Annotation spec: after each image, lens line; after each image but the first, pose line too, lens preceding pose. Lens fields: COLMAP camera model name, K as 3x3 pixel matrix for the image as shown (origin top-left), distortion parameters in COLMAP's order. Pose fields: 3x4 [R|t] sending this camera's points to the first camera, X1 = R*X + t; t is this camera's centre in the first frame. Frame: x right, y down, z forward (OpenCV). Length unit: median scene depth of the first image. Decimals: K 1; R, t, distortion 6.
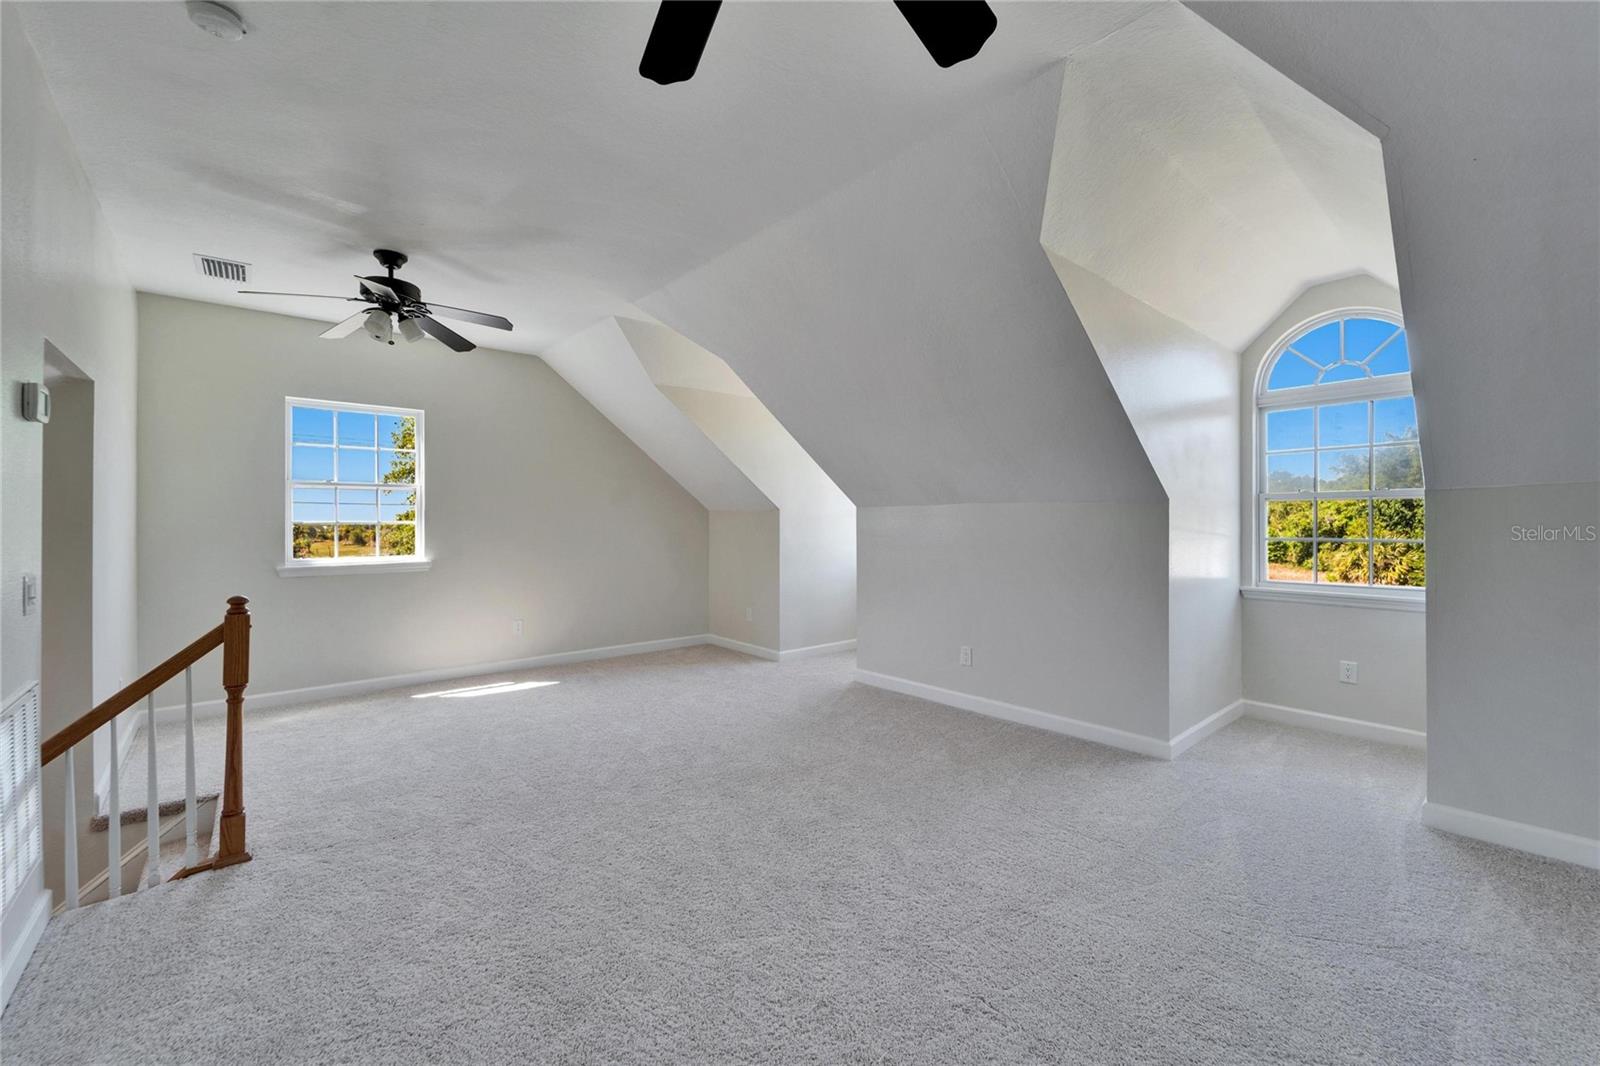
lens RADIAL K [[649.2, 0, 802.1], [0, 649.2, 519.6], [0, 0, 1]] dist [0.001515, -0.000620]
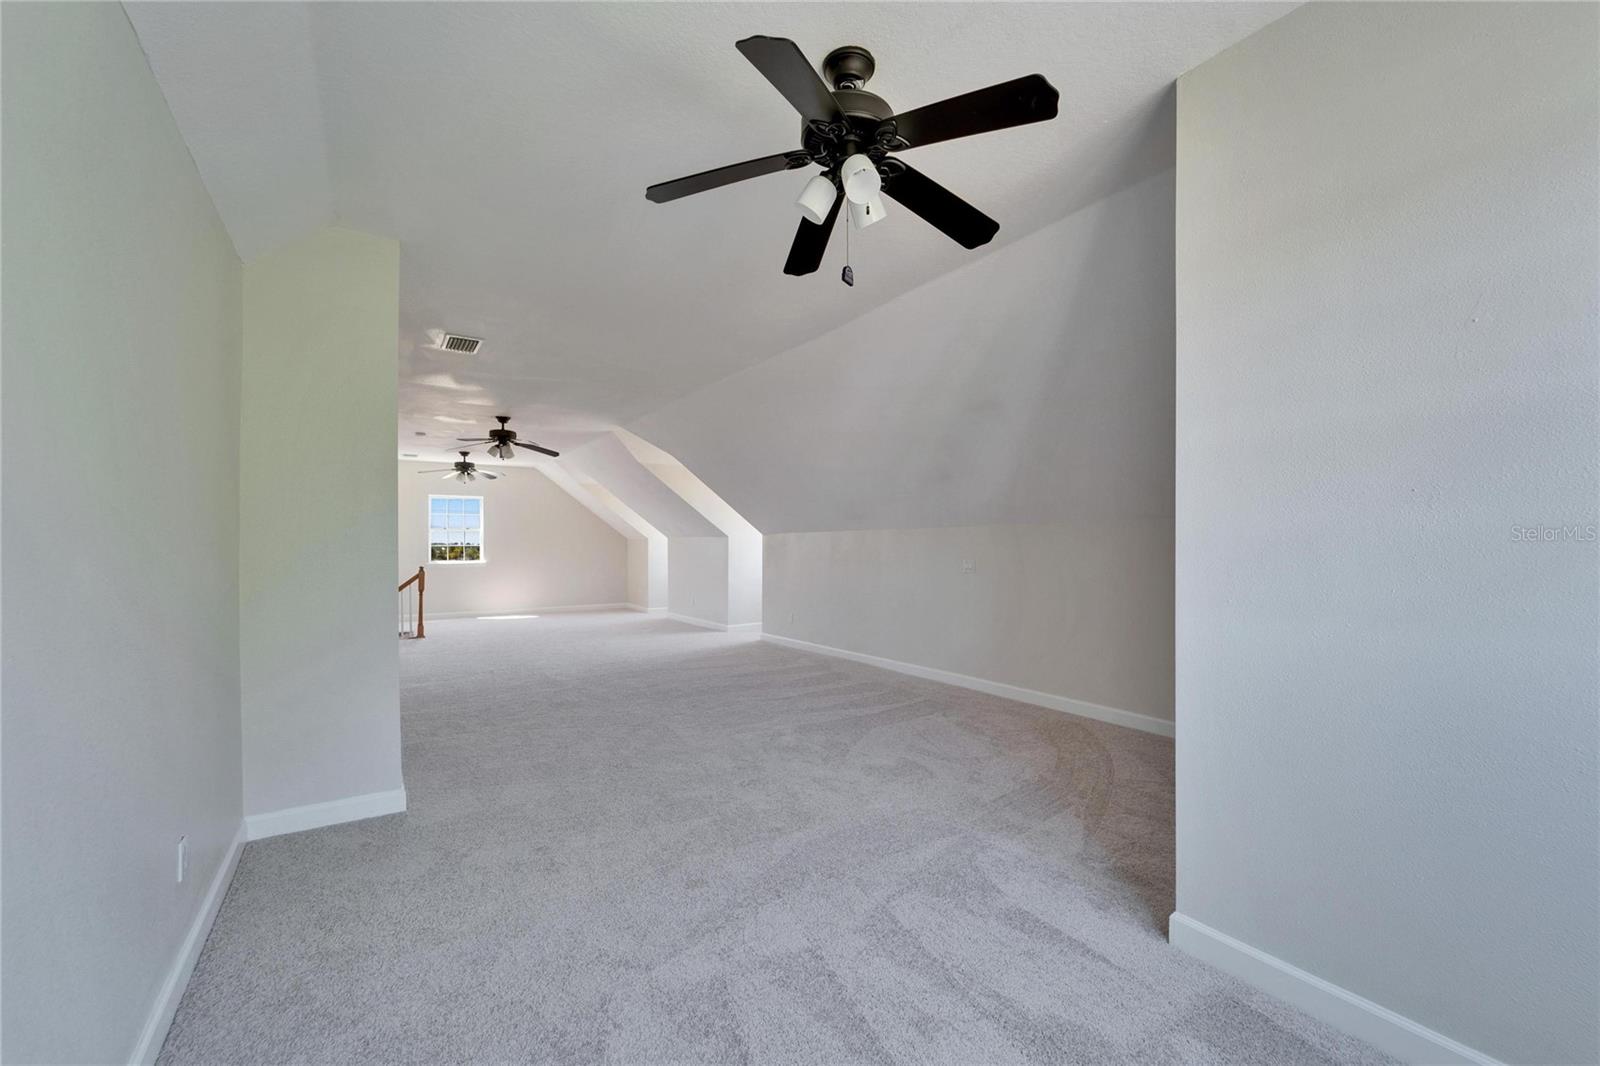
lens RADIAL K [[649.2, 0, 804.1], [0, 649.2, 541.0], [0, 0, 1]] dist [0.001515, -0.000620]
pose [[0.992071, -0.001752, -0.125666, 0.925840], [0.001853, 0.999998, 0.000691, -0.012471], [0.125664, -0.000919, 0.992072, -1.262319]]
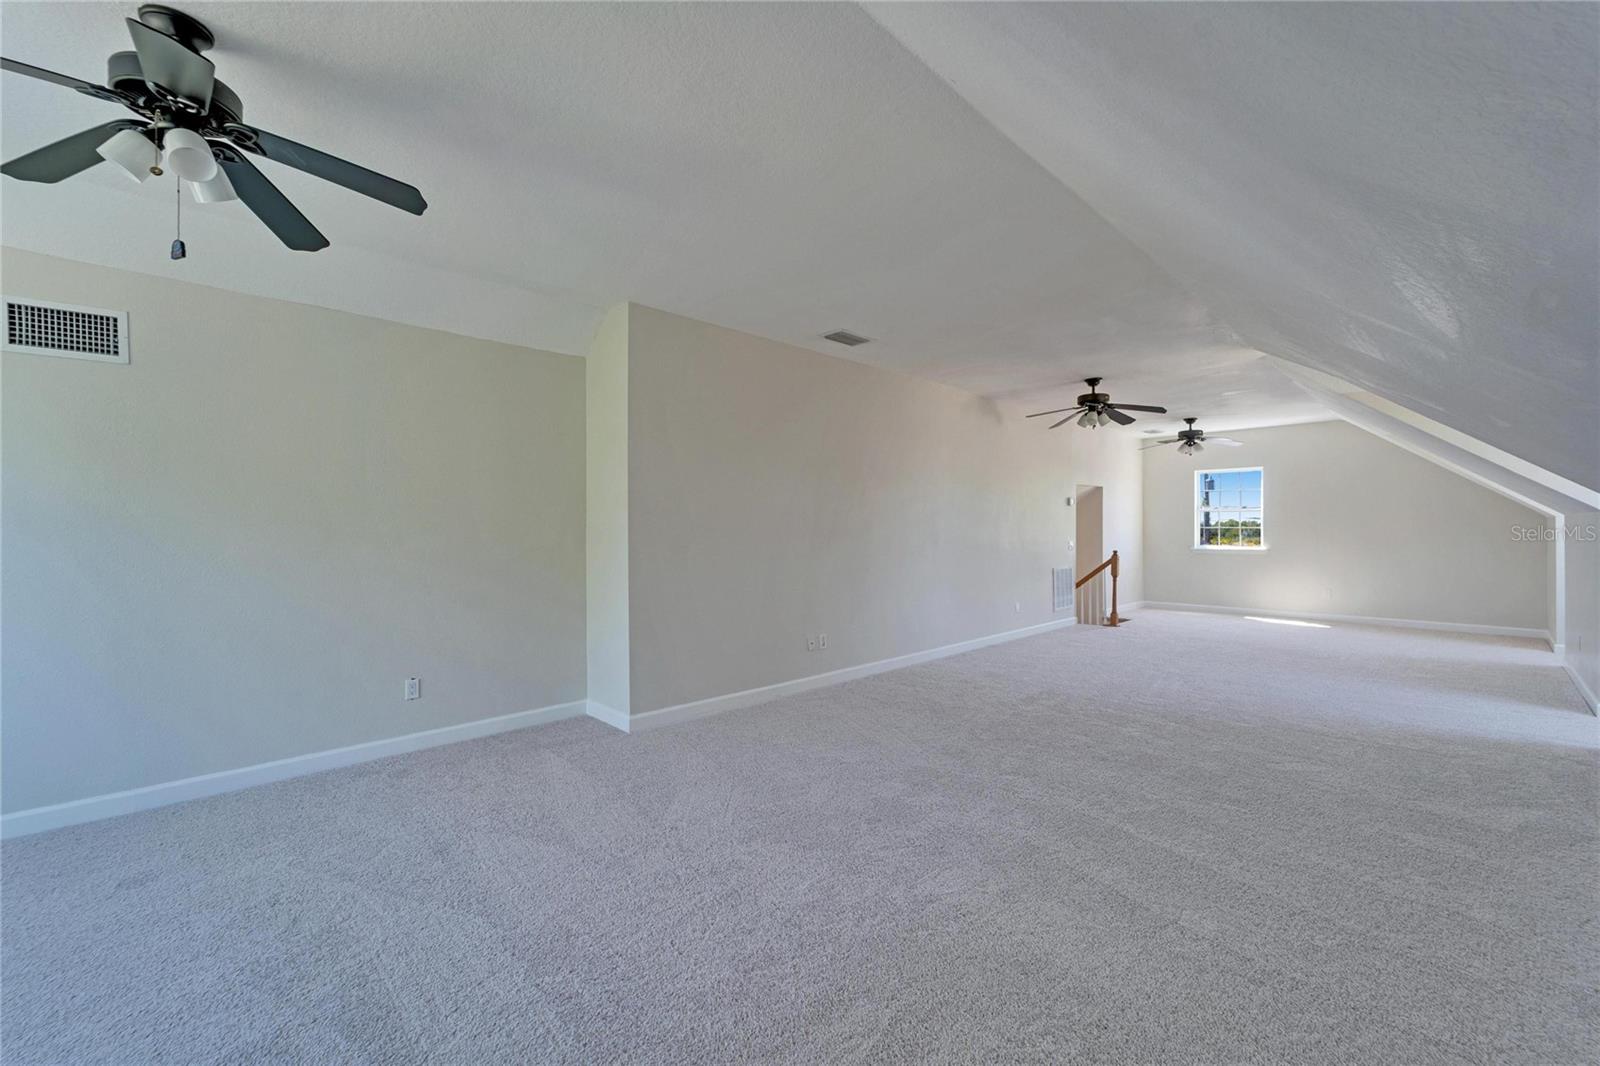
lens RADIAL K [[649.2, 0, 791.1], [0, 649.2, 525.2], [0, 0, 1]] dist [0.001515, -0.000620]
pose [[0.051509, 0.000637, -0.998672, 1.322609], [0.007173, 0.999974, 0.001007, -0.016403], [0.998647, -0.007215, 0.051503, -0.475892]]
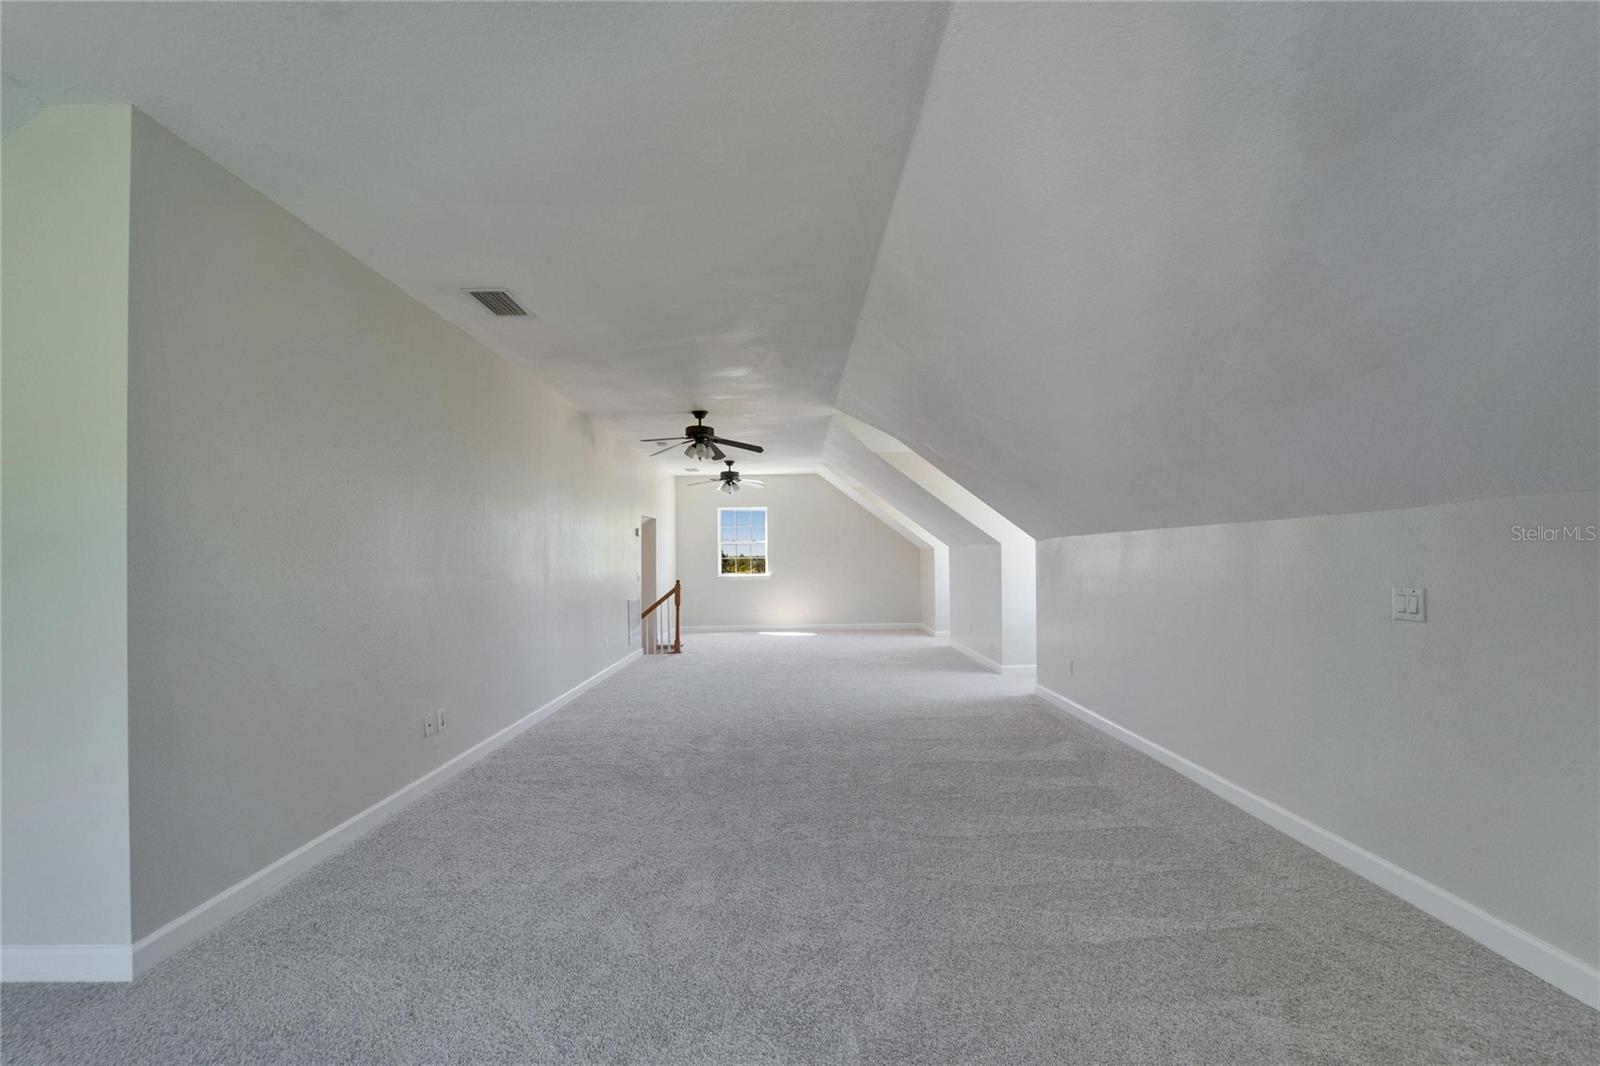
lens RADIAL K [[649.2, 0, 798.4], [0, 649.2, 539.0], [0, 0, 1]] dist [0.001515, -0.000620]
pose [[0.760280, -0.025185, -0.649107, 1.051839], [0.014306, 0.999655, -0.022029, -0.010054], [0.649438, 0.007462, 0.760378, -0.691351]]
